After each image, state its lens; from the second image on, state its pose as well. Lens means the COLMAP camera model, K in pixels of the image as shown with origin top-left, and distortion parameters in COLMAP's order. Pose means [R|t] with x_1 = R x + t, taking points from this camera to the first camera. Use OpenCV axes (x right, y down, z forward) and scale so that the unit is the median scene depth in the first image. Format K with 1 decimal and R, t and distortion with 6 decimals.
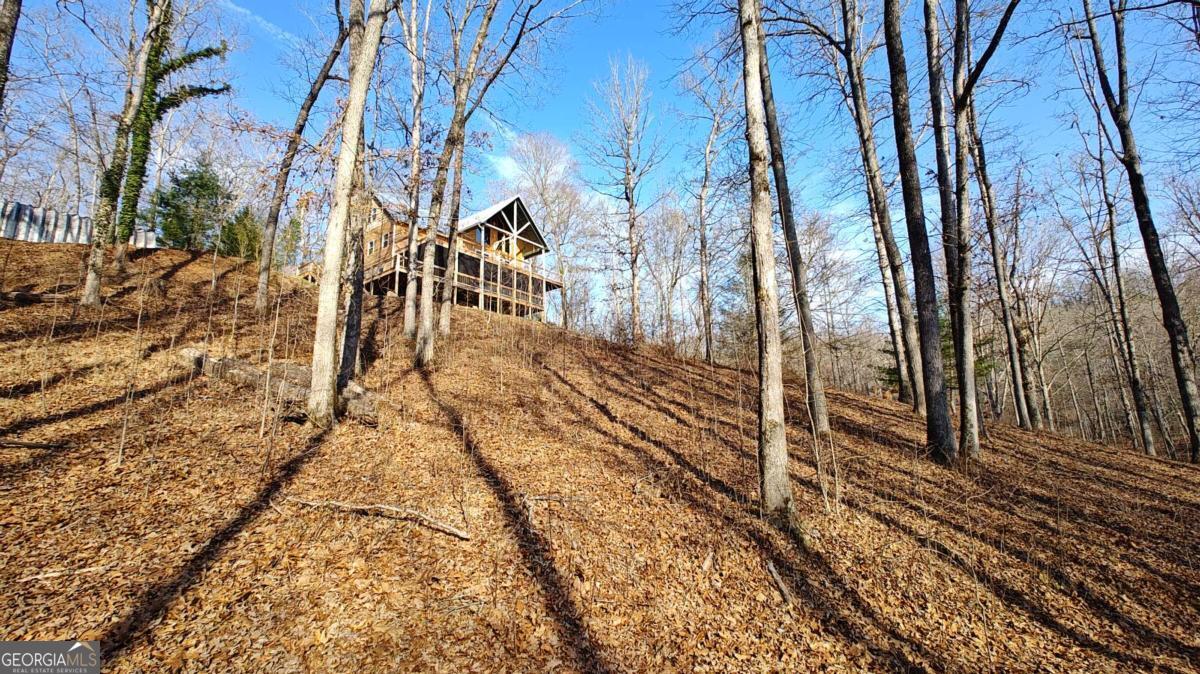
lens RADIAL K [[496.5, 0, 593.0], [0, 496.5, 336.4], [0, 0, 1]] dist [0.000758, -0.000383]
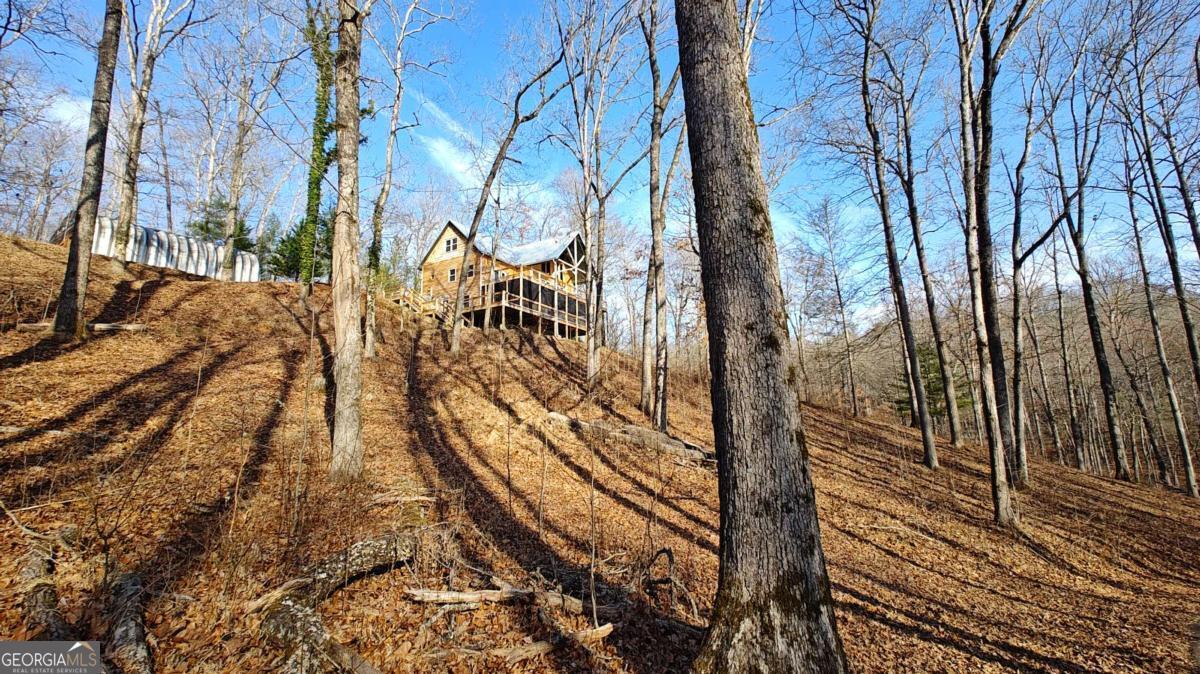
lens RADIAL K [[496.5, 0, 603.4], [0, 496.5, 337.3], [0, 0, 1]] dist [0.000758, -0.000383]
pose [[0.990629, 0.032771, 0.132590, -0.332791], [-0.034590, 0.999336, 0.011435, -0.083488], [-0.132128, -0.015914, 0.991105, -0.176722]]
